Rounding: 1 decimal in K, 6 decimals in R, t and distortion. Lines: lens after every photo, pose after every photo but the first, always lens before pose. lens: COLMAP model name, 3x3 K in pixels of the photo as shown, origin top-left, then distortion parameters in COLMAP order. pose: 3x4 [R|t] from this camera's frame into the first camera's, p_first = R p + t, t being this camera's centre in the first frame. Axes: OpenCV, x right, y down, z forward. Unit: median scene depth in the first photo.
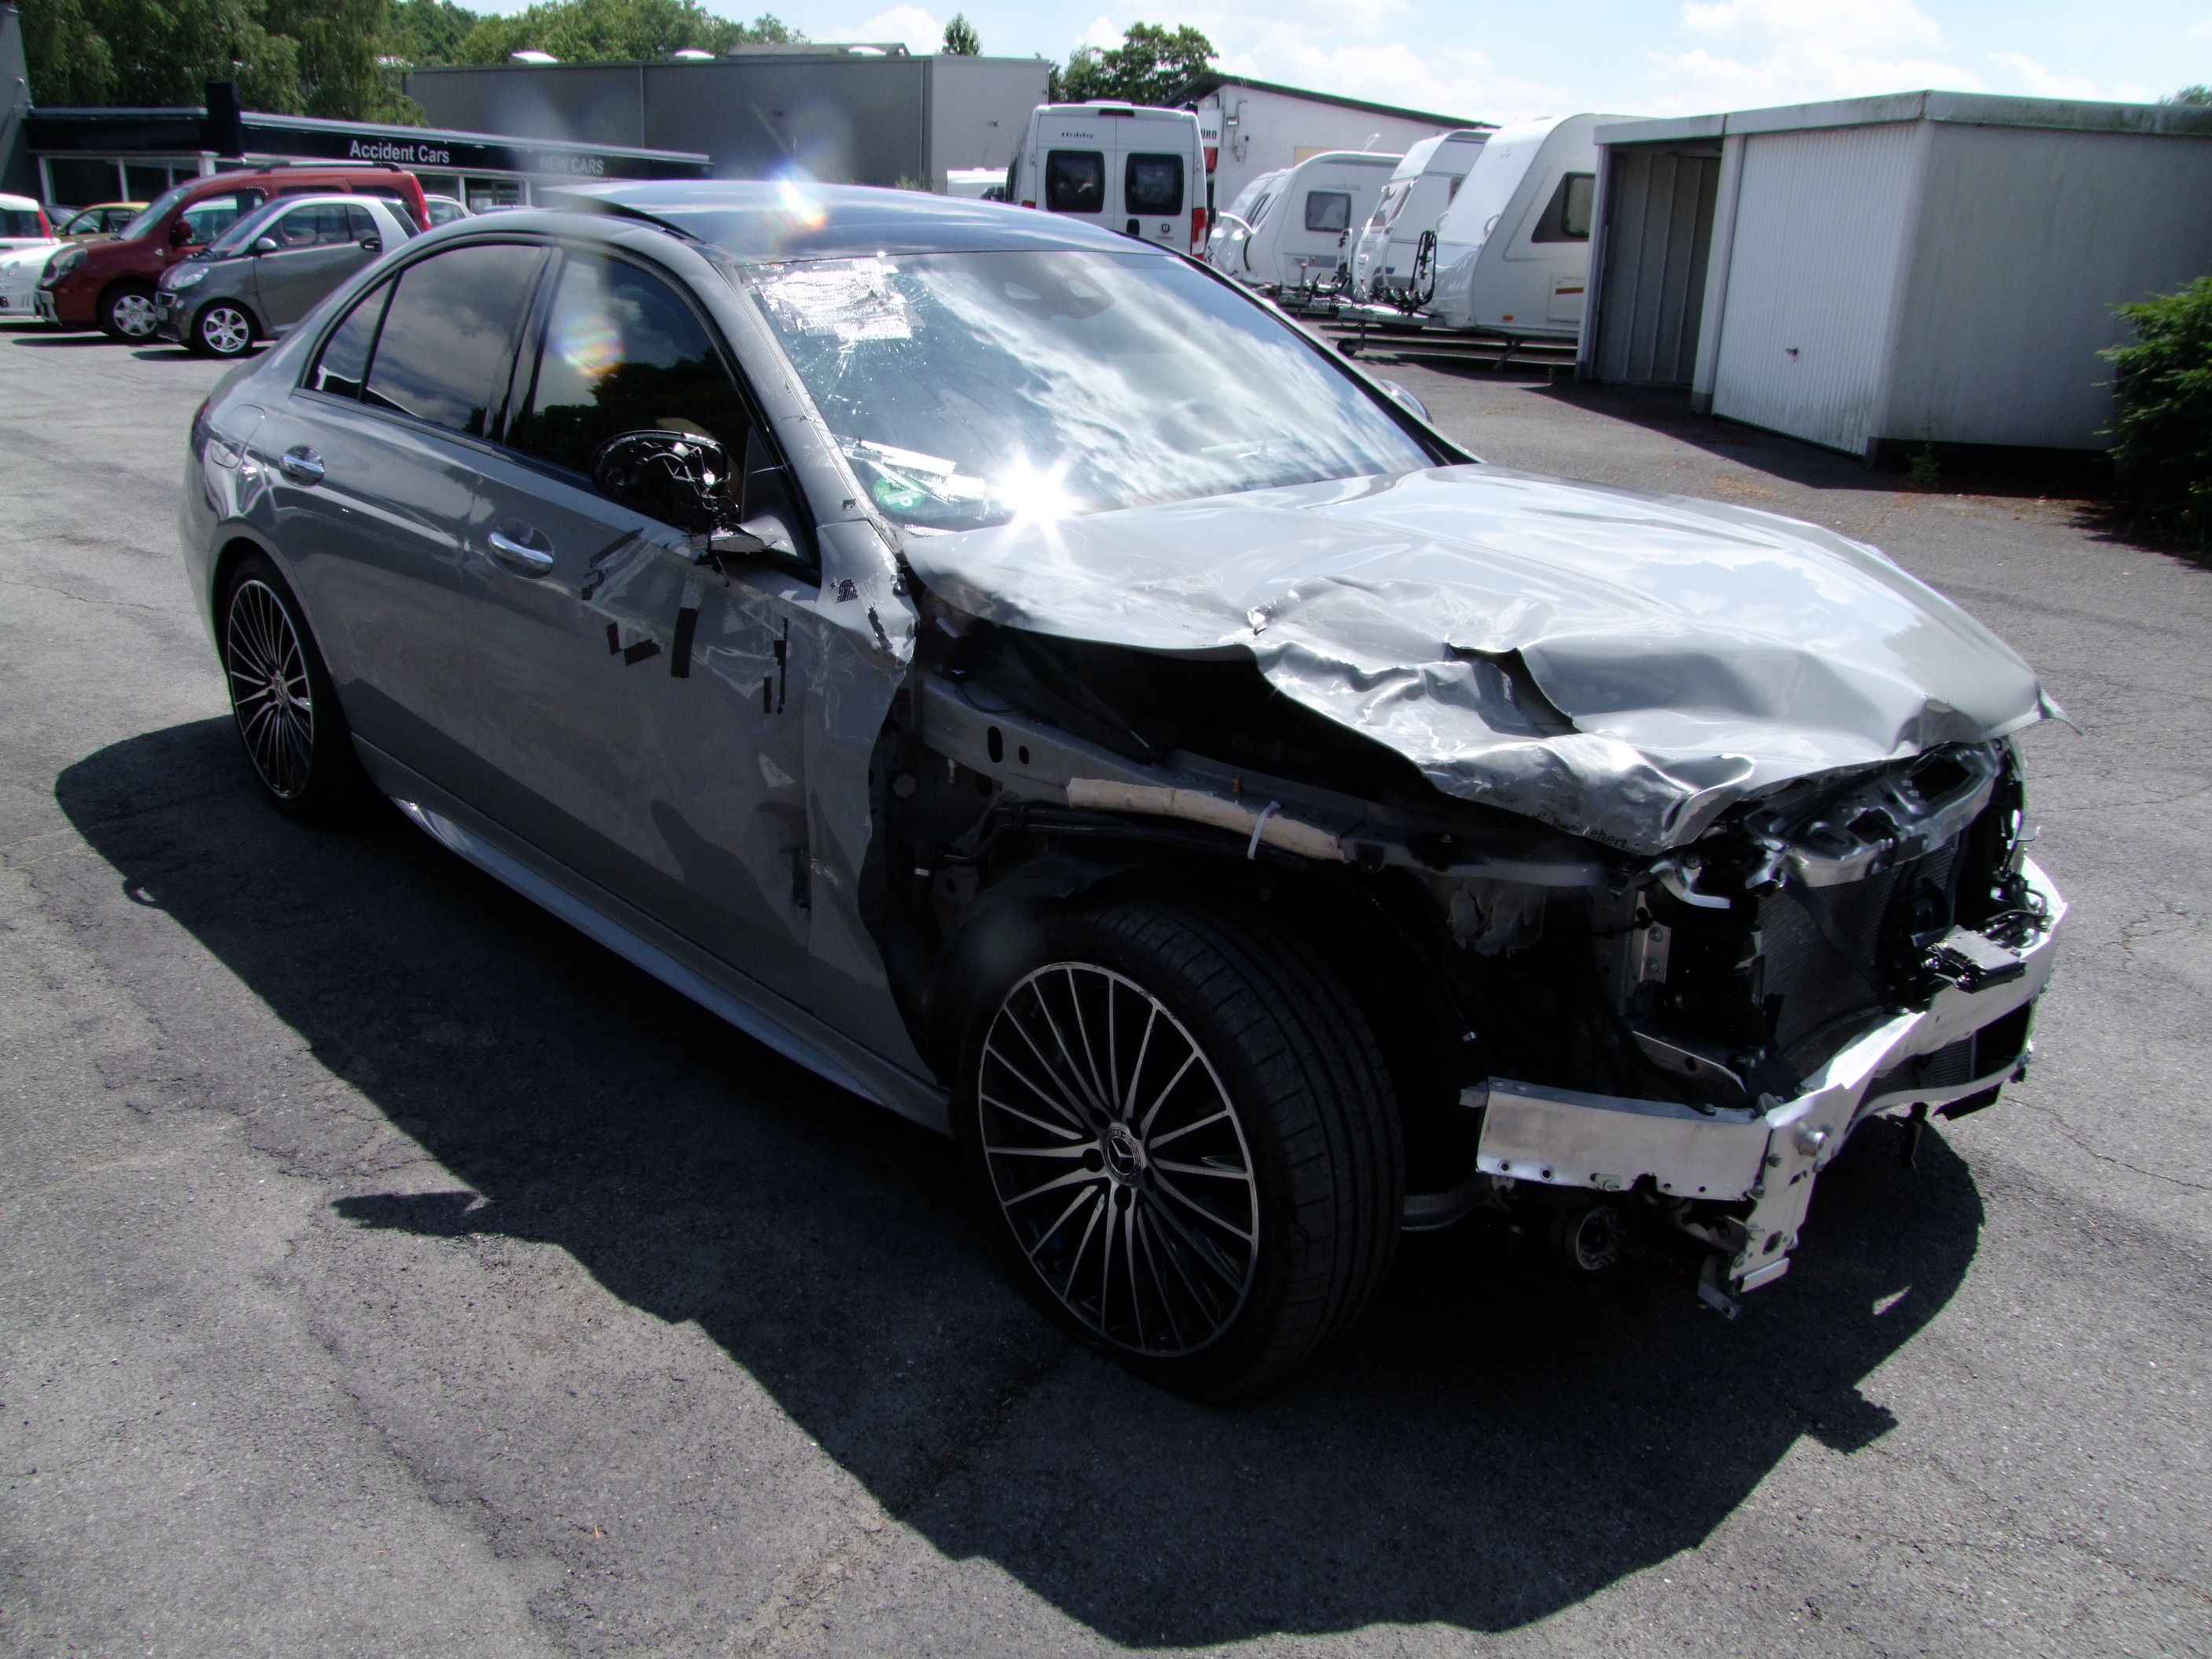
lens RADIAL K [[1803.7, 0, 1080.6], [0, 1803.7, 871.1], [0, 0, 1]] dist [-0.171513, 0.162635]
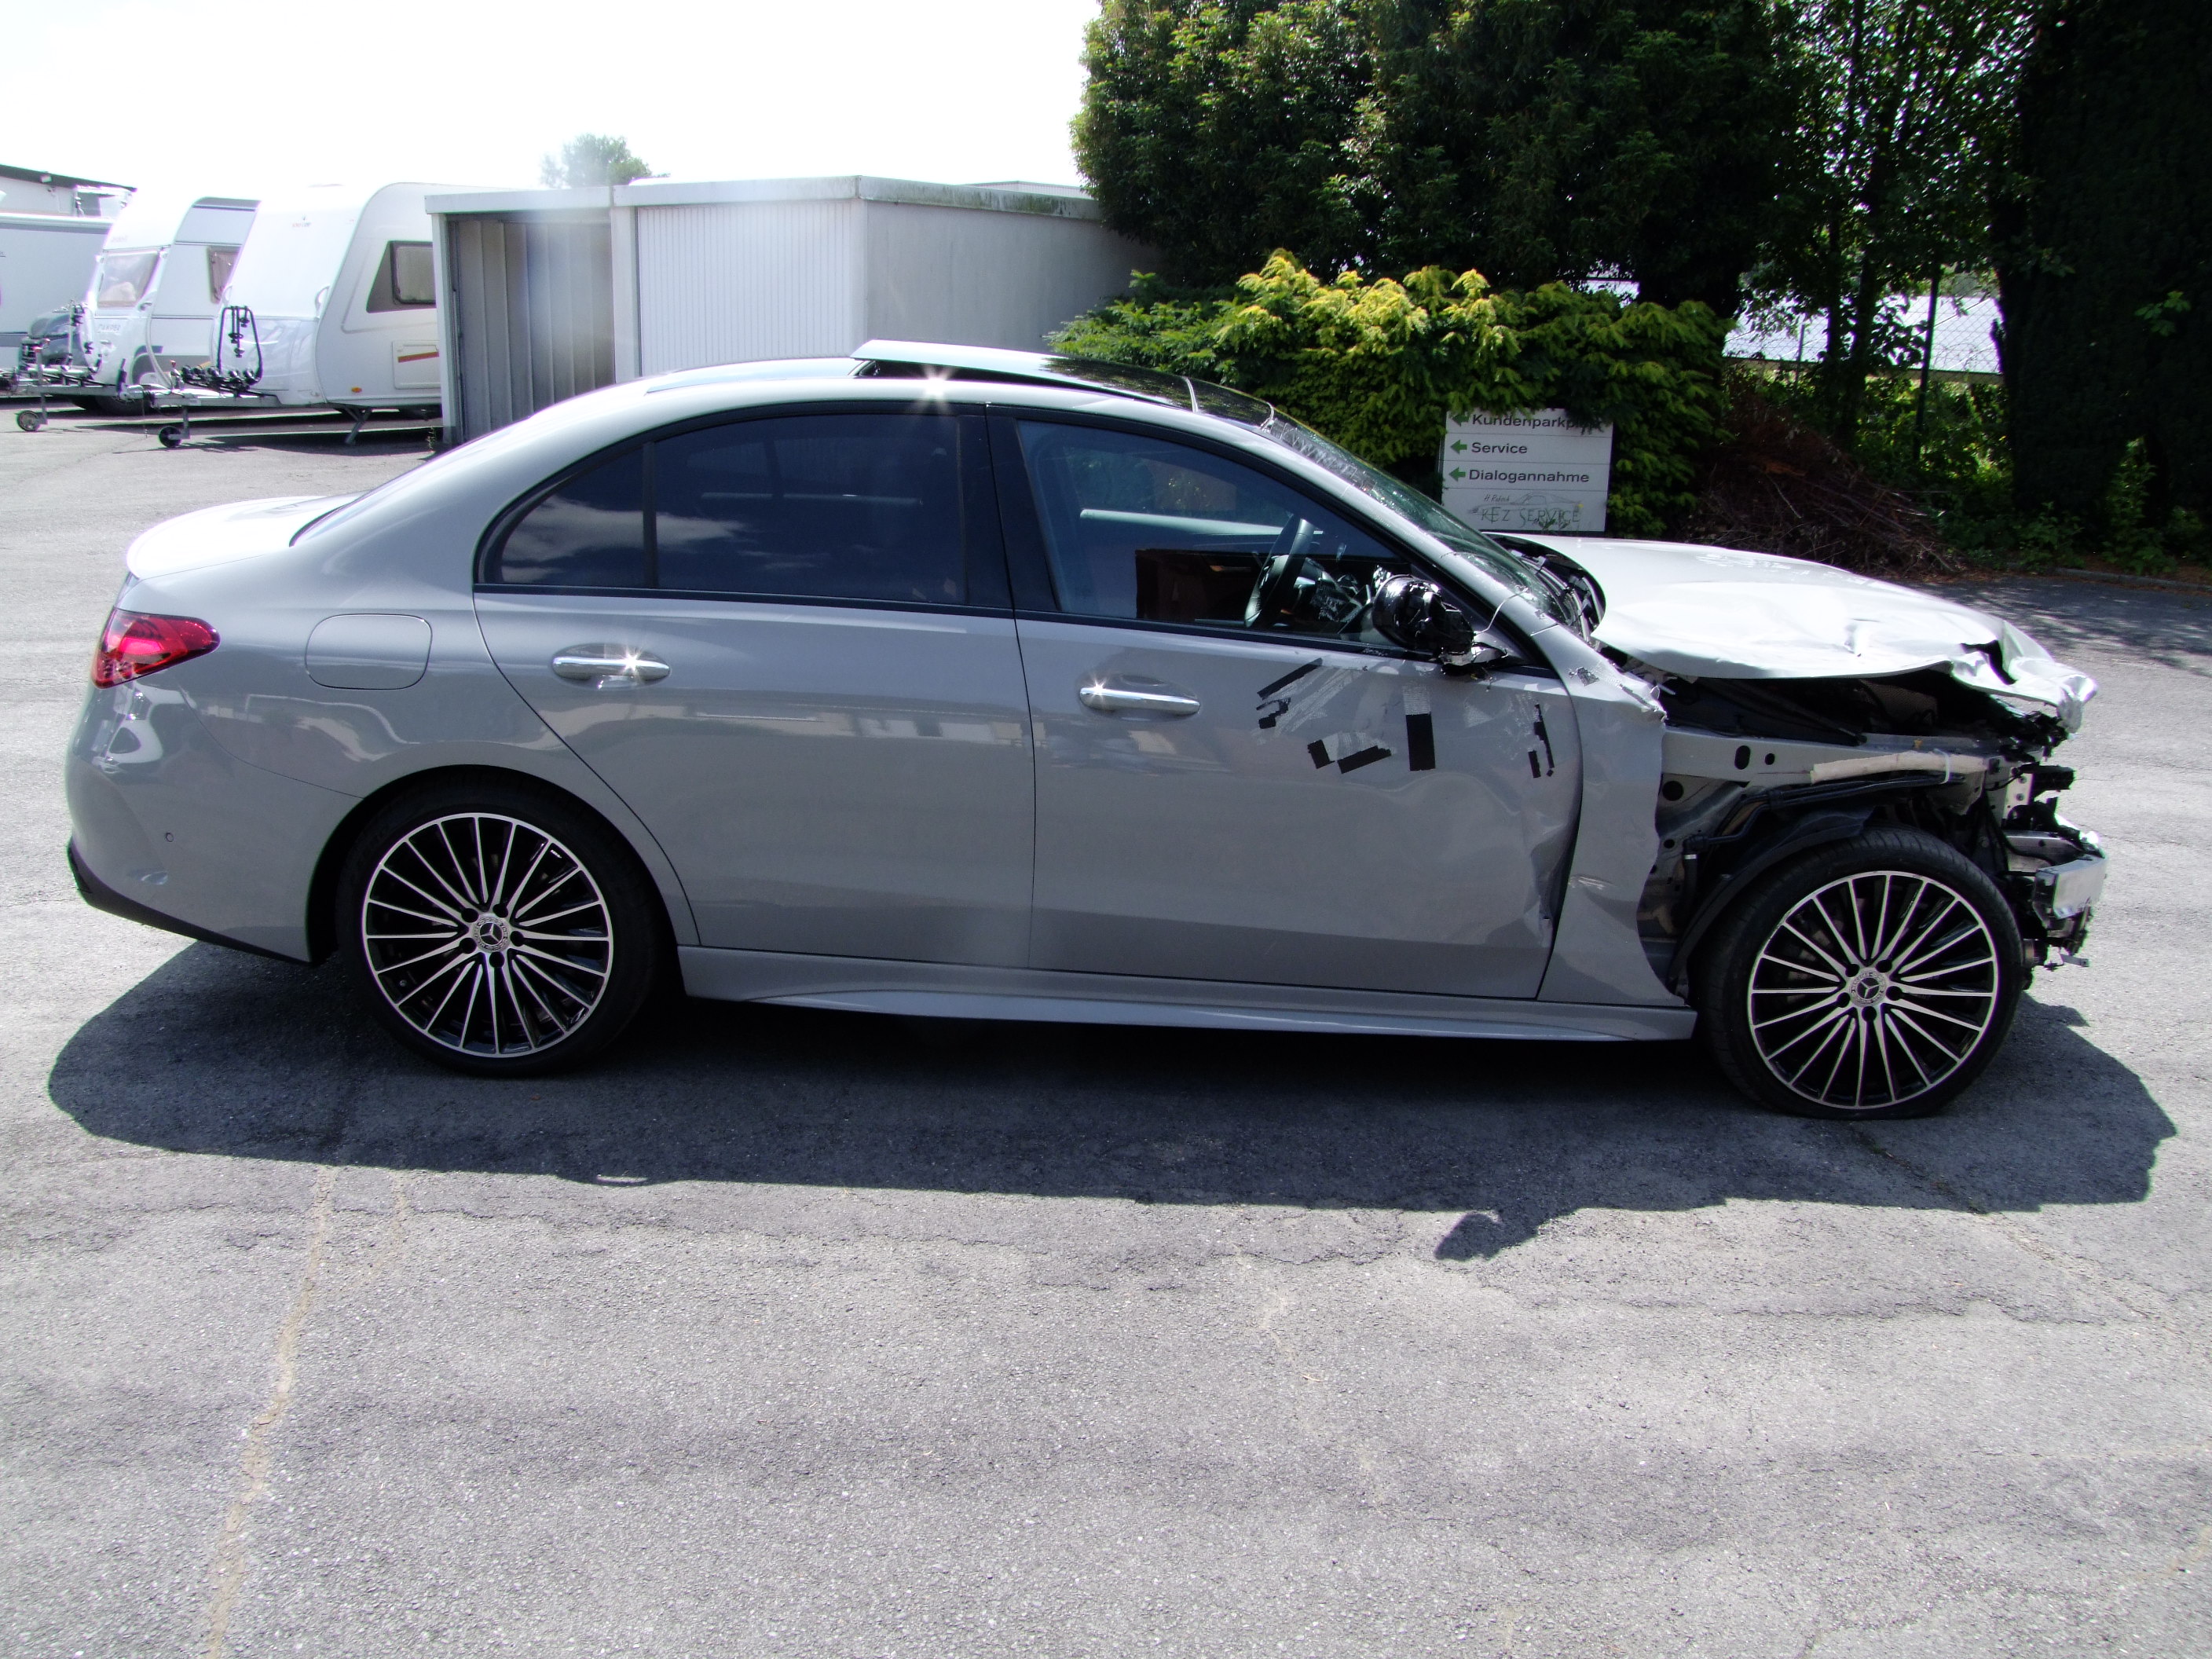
lens RADIAL K [[1803.7, 0, 1080.6], [0, 1803.7, 871.1], [0, 0, 1]] dist [-0.171513, 0.162635]
pose [[0.716742, -0.230858, 0.658016, -0.176506], [0.243912, 0.967002, 0.073582, -0.027262], [-0.653290, 0.107759, 0.749400, 0.032710]]
